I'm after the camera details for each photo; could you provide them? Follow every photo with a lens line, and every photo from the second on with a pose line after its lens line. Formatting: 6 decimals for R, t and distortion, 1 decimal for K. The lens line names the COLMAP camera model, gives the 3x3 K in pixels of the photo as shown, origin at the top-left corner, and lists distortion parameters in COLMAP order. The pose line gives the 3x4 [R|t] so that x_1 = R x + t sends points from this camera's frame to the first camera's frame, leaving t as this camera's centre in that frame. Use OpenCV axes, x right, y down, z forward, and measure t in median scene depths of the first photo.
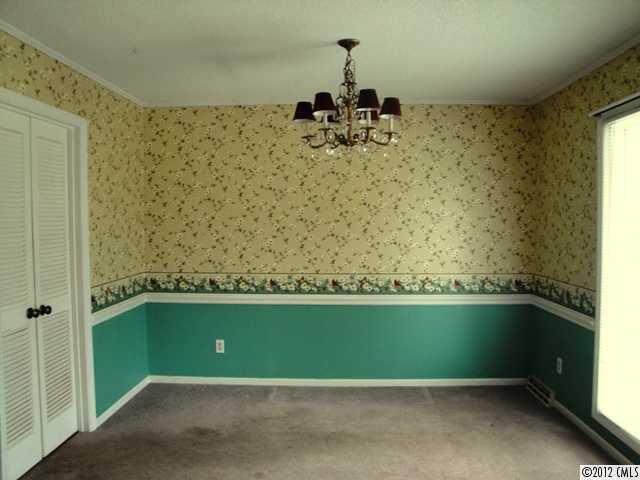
lens RADIAL K [[535.3, 0, 321.3], [0, 535.3, 239.7], [0, 0, 1]] dist [-0.109834, 0.051917]
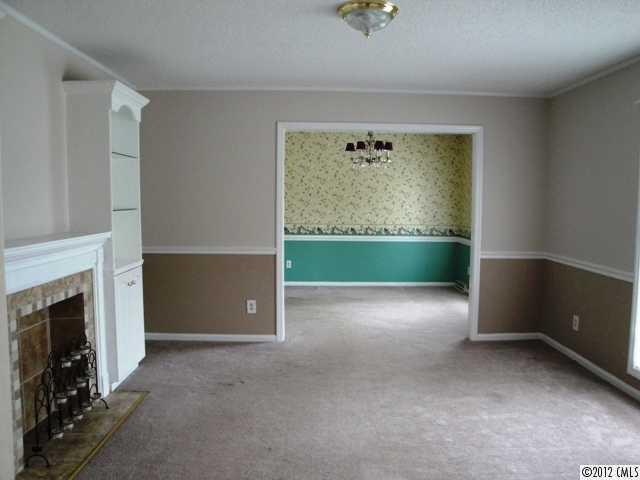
lens RADIAL K [[535.3, 0, 318.6], [0, 535.3, 239.9], [0, 0, 1]] dist [-0.109834, 0.051917]
pose [[0.998951, 0.008378, 0.045013, -0.175678], [-0.010205, 0.999126, 0.040531, 0.043655], [-0.044635, -0.040947, 0.998164, -0.852132]]
